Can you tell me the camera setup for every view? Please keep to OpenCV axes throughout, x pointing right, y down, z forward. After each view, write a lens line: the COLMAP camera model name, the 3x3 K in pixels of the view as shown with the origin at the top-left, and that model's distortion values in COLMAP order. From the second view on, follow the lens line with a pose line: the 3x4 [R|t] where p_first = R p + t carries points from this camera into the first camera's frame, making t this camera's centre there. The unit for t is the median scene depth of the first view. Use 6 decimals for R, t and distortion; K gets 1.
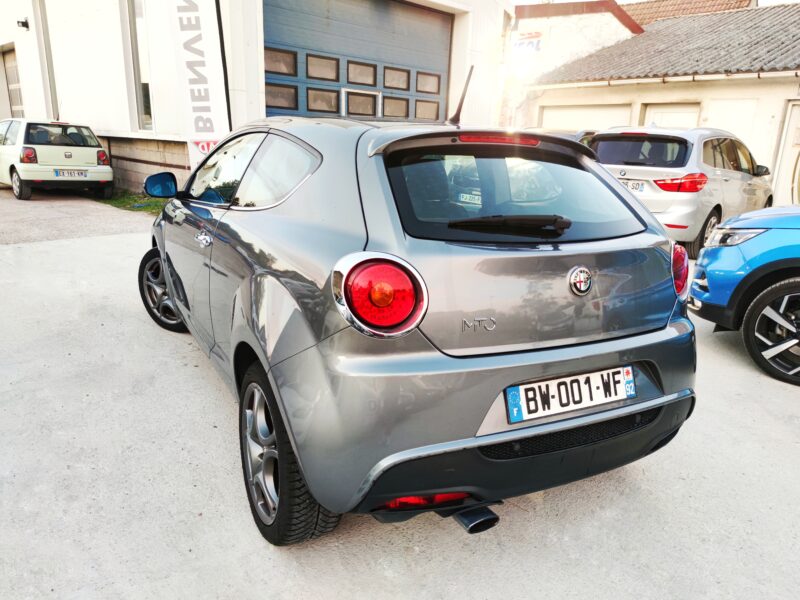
lens RADIAL K [[599.5, 0, 397.2], [0, 599.5, 305.4], [0, 0, 1]] dist [0.038657, -0.041095]
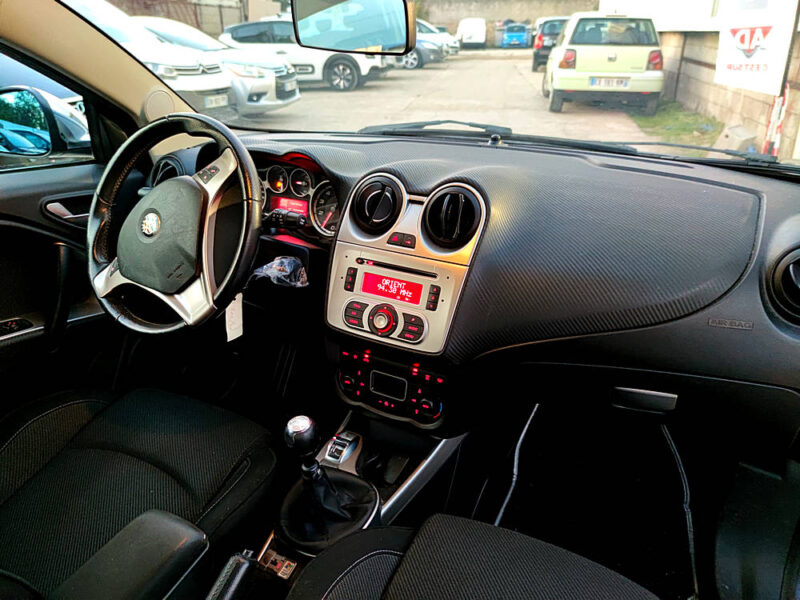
lens RADIAL K [[599.5, 0, 402.8], [0, 599.5, 298.0], [0, 0, 1]] dist [0.038657, -0.041095]
pose [[0.548096, 0.293998, -0.783043, 0.124805], [-0.187110, 0.955561, 0.227802, -0.353910], [0.815218, 0.021658, 0.578749, 1.503694]]
